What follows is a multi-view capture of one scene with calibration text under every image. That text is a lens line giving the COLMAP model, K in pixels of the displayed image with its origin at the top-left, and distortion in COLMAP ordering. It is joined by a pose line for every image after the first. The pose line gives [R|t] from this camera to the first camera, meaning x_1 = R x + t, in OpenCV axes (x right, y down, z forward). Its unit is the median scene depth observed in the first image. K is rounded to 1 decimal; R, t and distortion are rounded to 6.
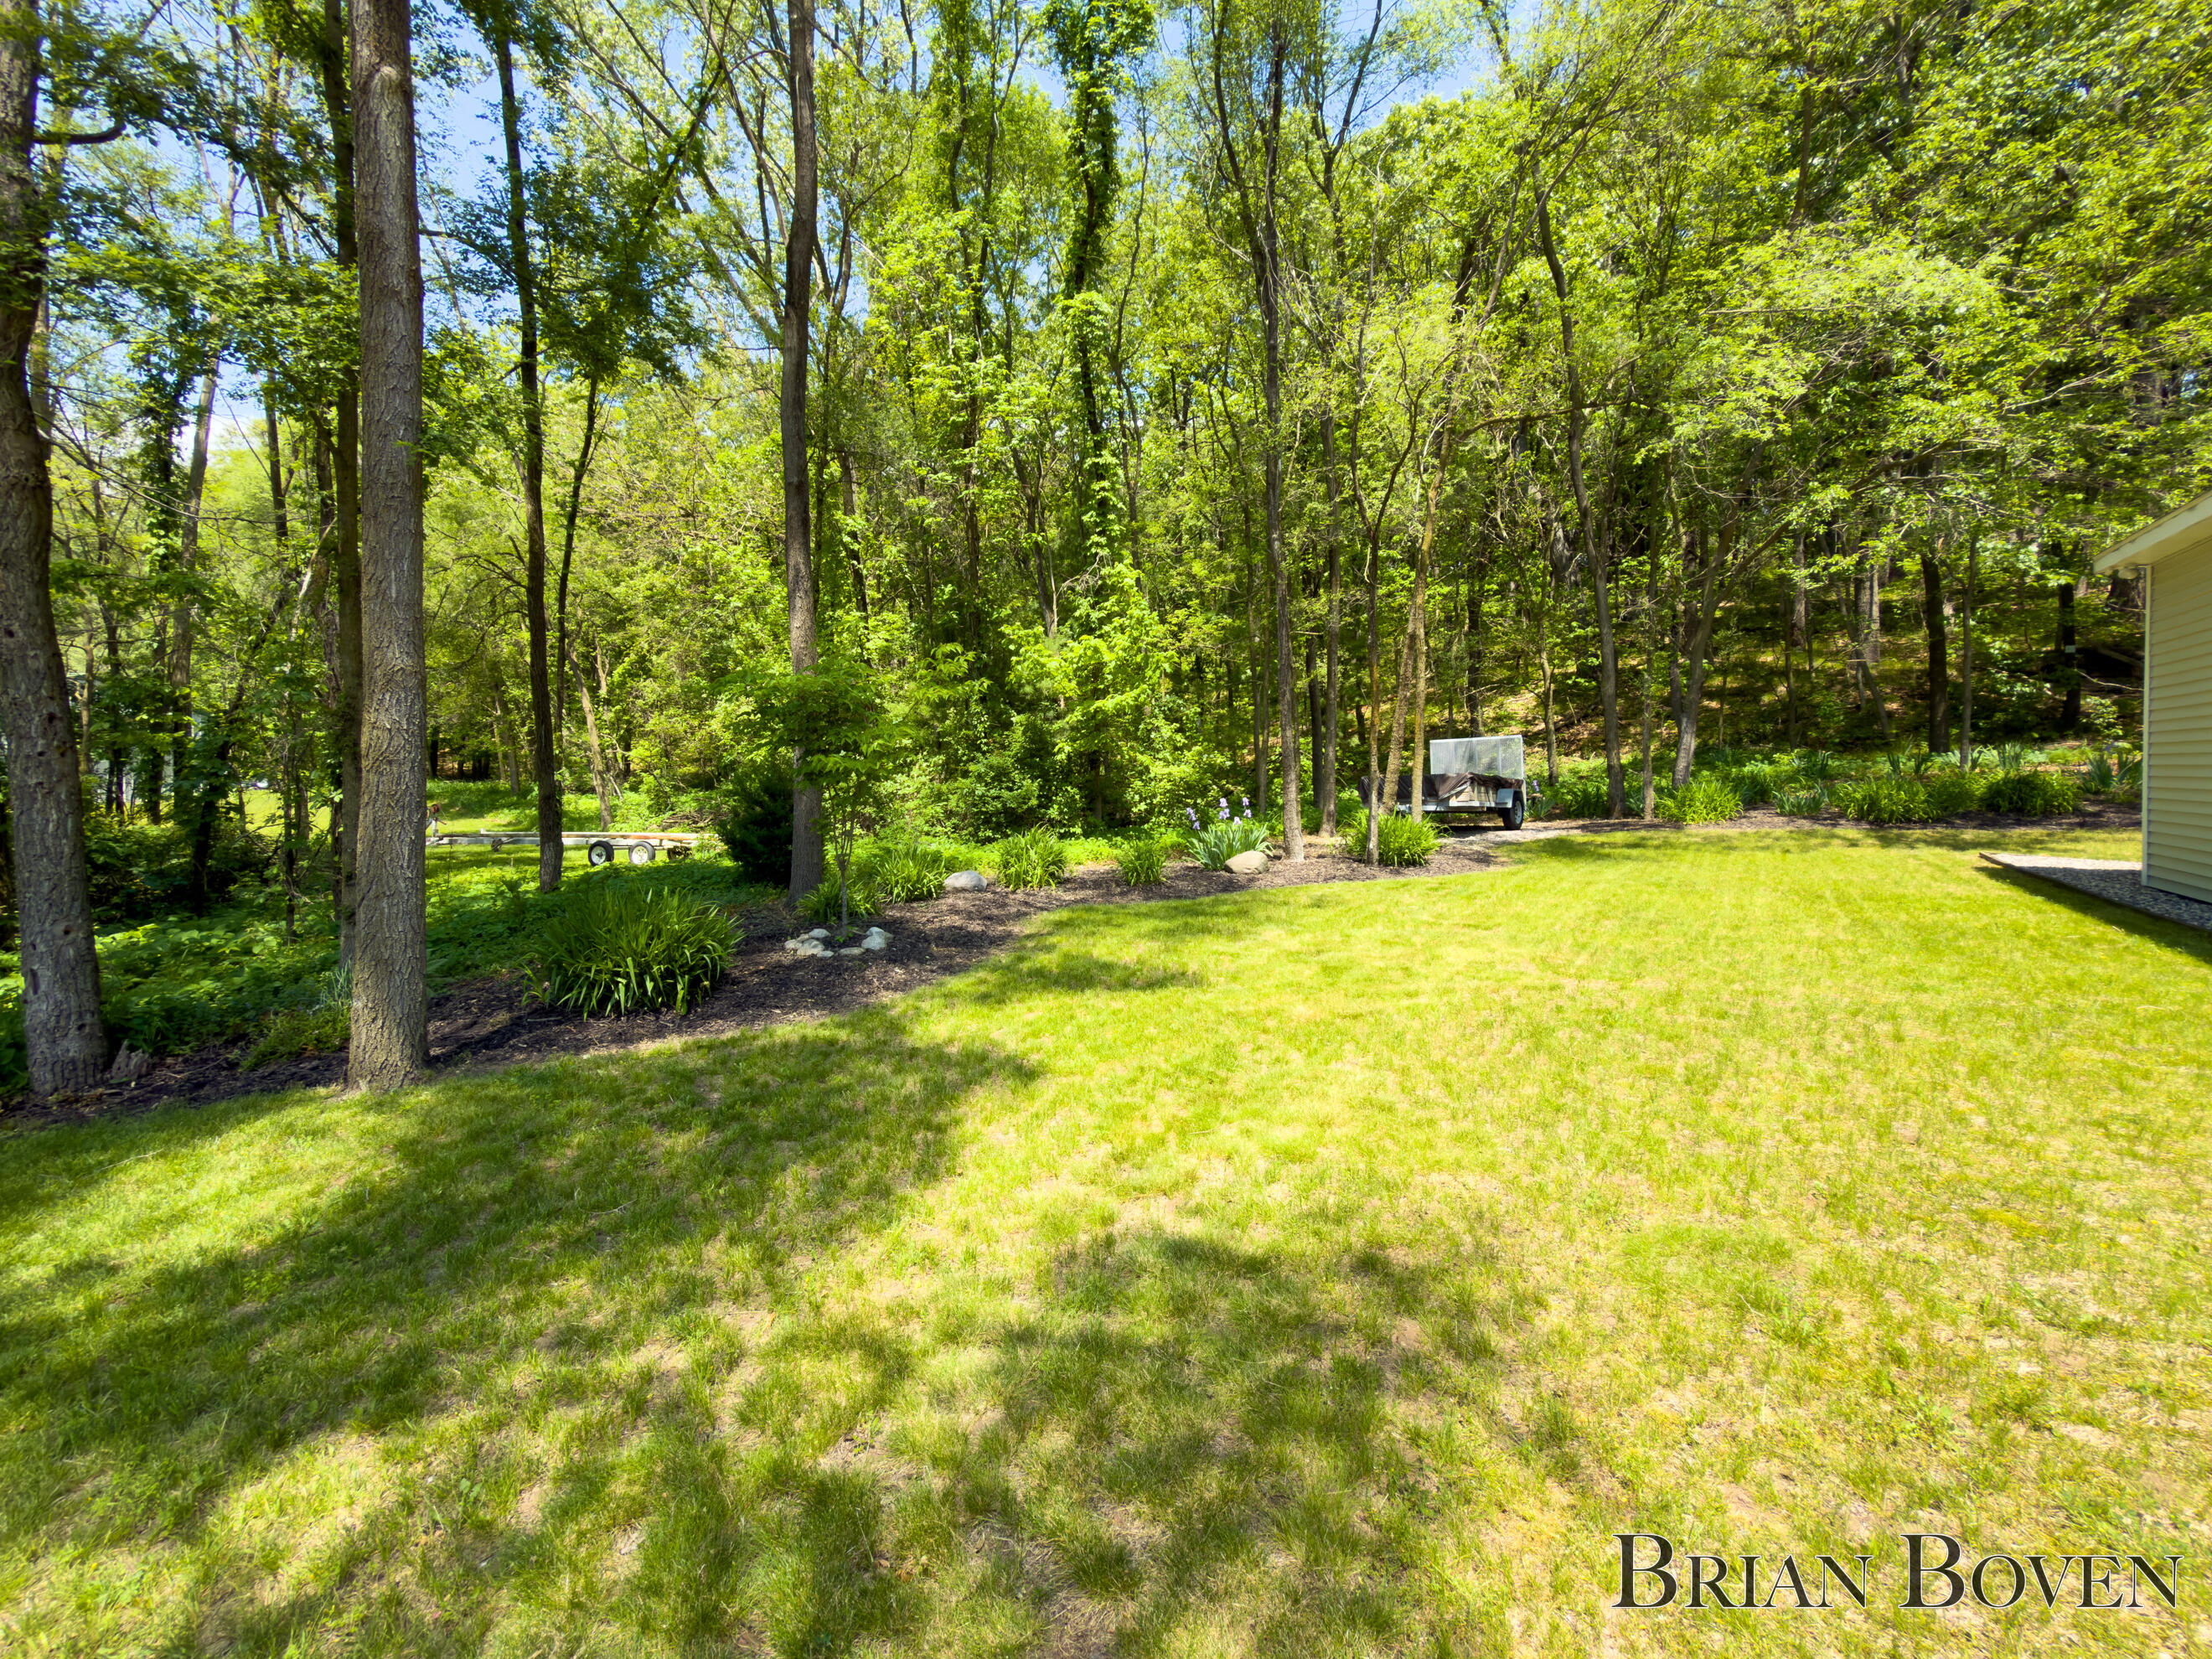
lens RADIAL K [[886.5, 0, 1091.4], [0, 886.5, 816.2], [0, 0, 1]] dist [0.000340, 0.000169]
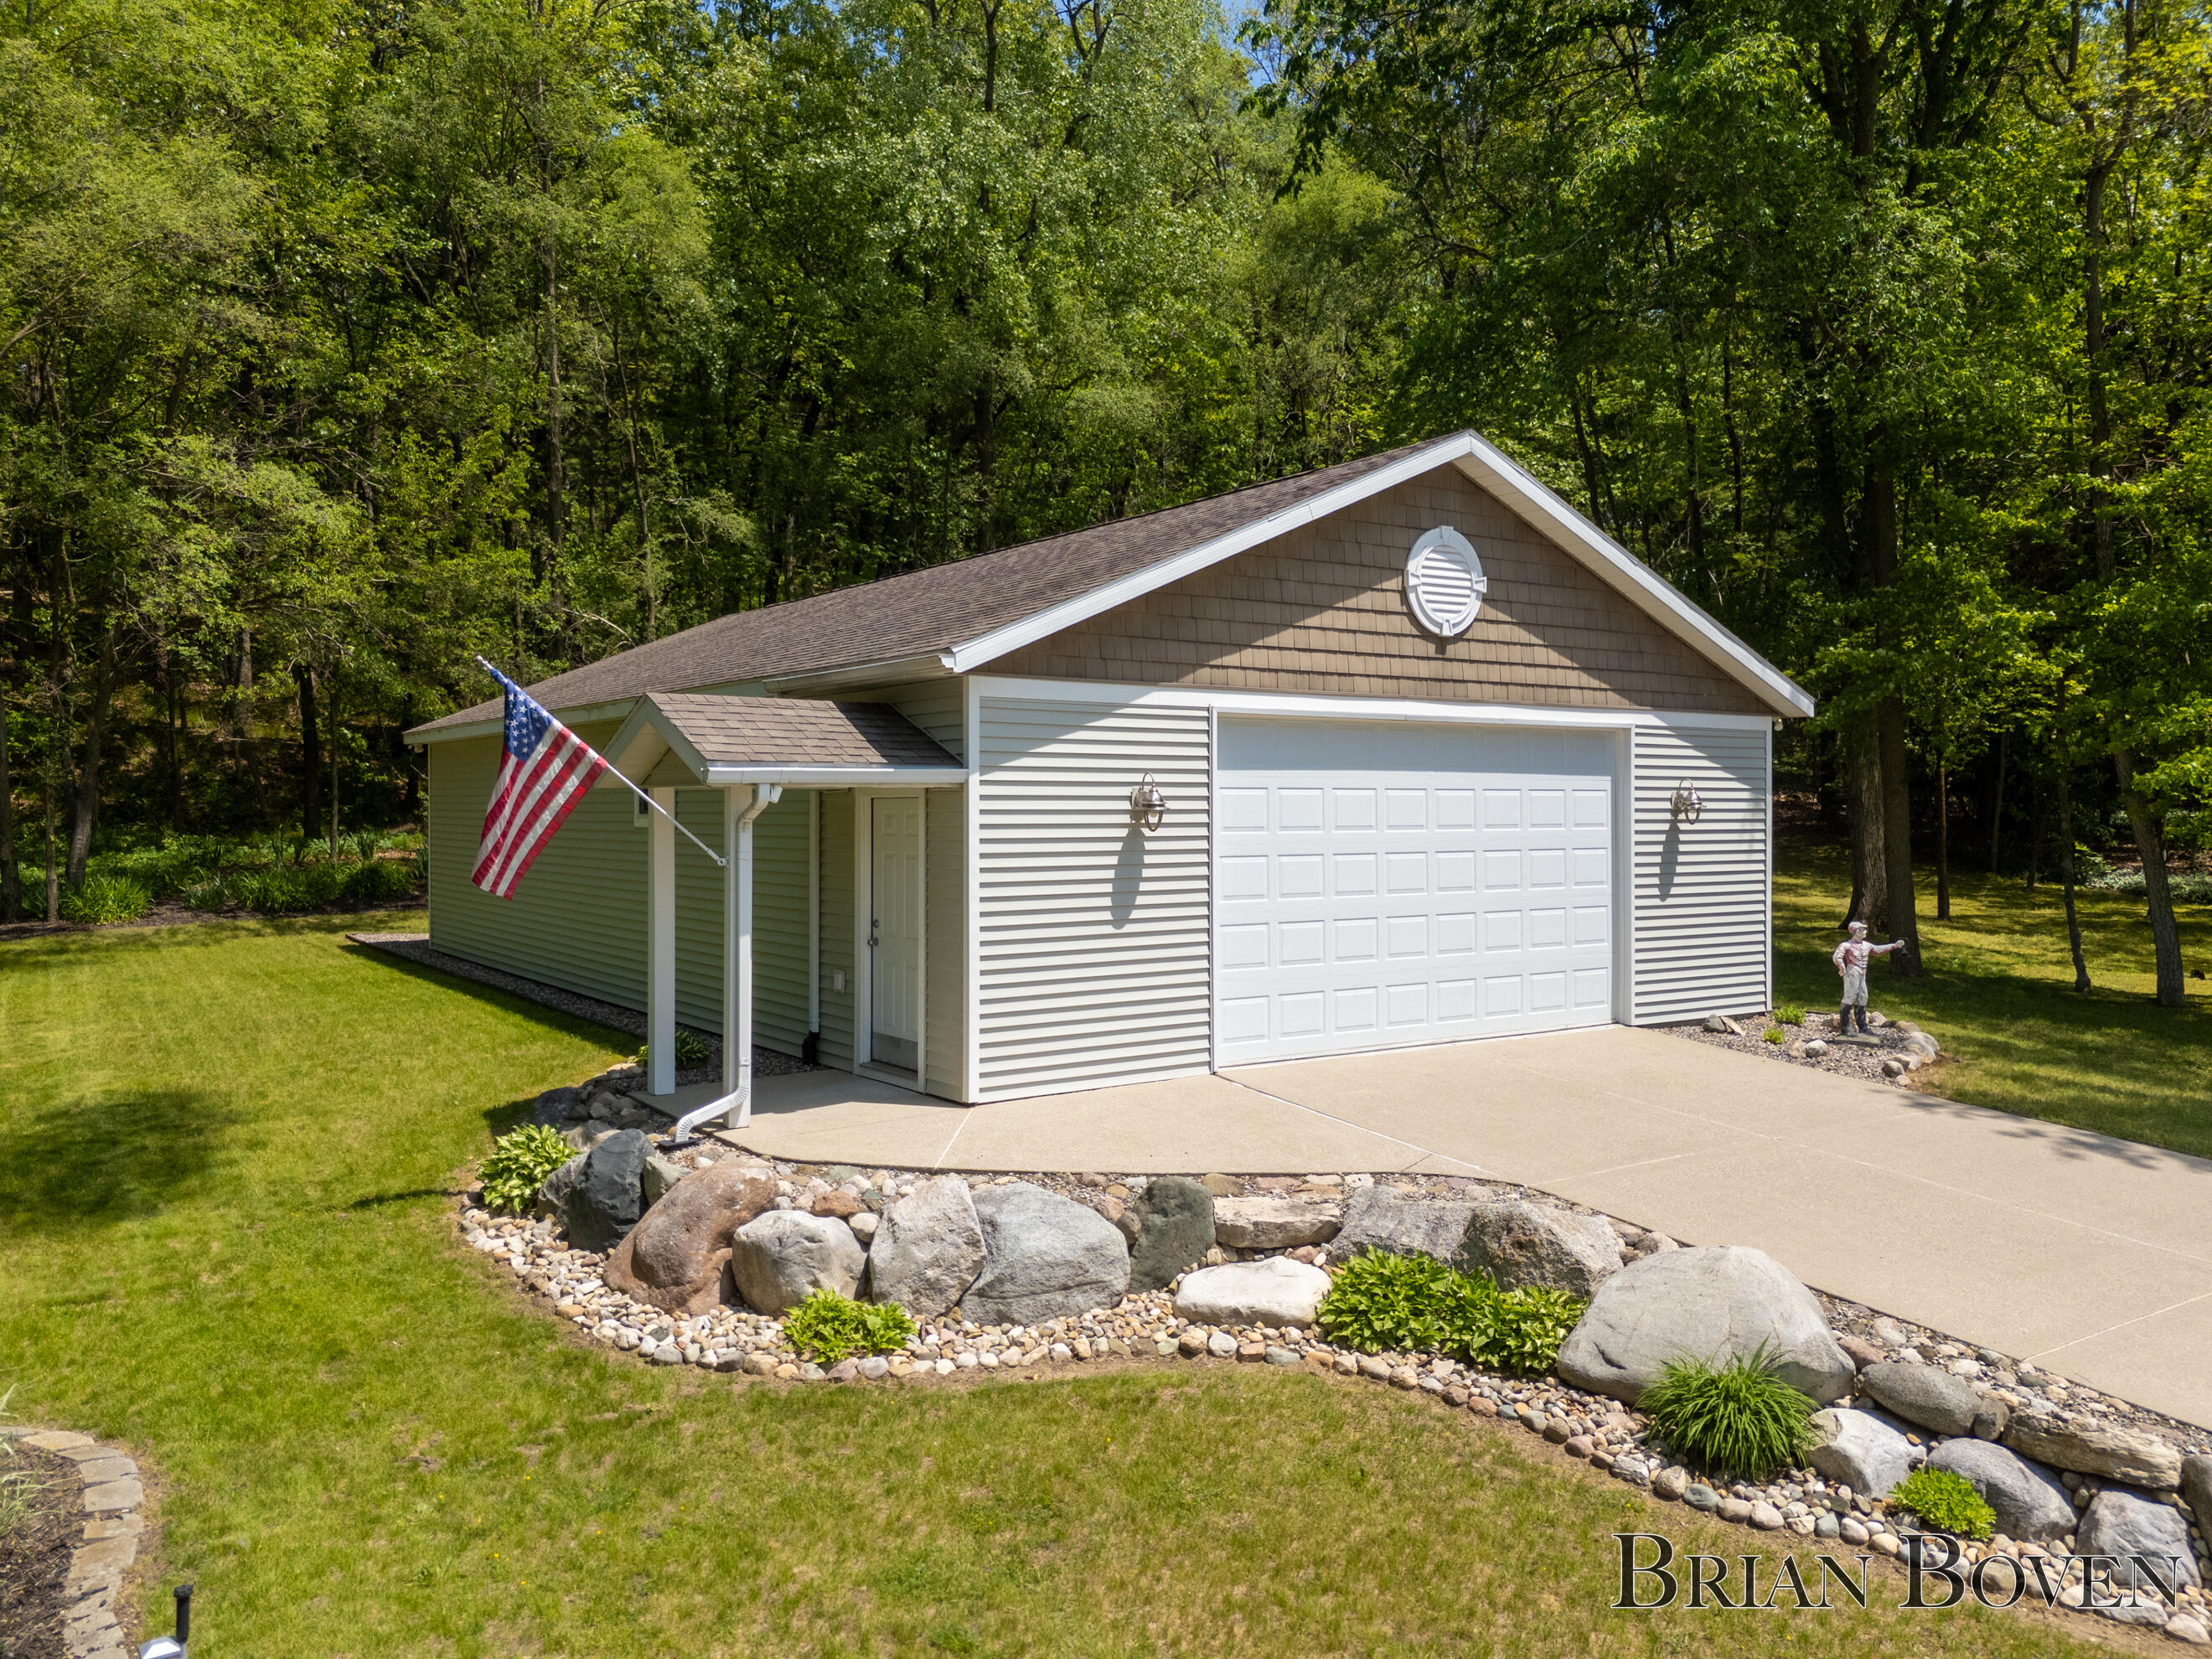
lens RADIAL K [[1676.8, 0, 1118.9], [0, 1676.8, 826.9], [0, 0, 1]] dist [0.043132, -0.029625]
pose [[0.354785, -0.007981, 0.934914, -0.630073], [0.047981, 0.998801, -0.009682, -0.025848], [-0.933716, 0.048293, 0.354743, -0.656534]]
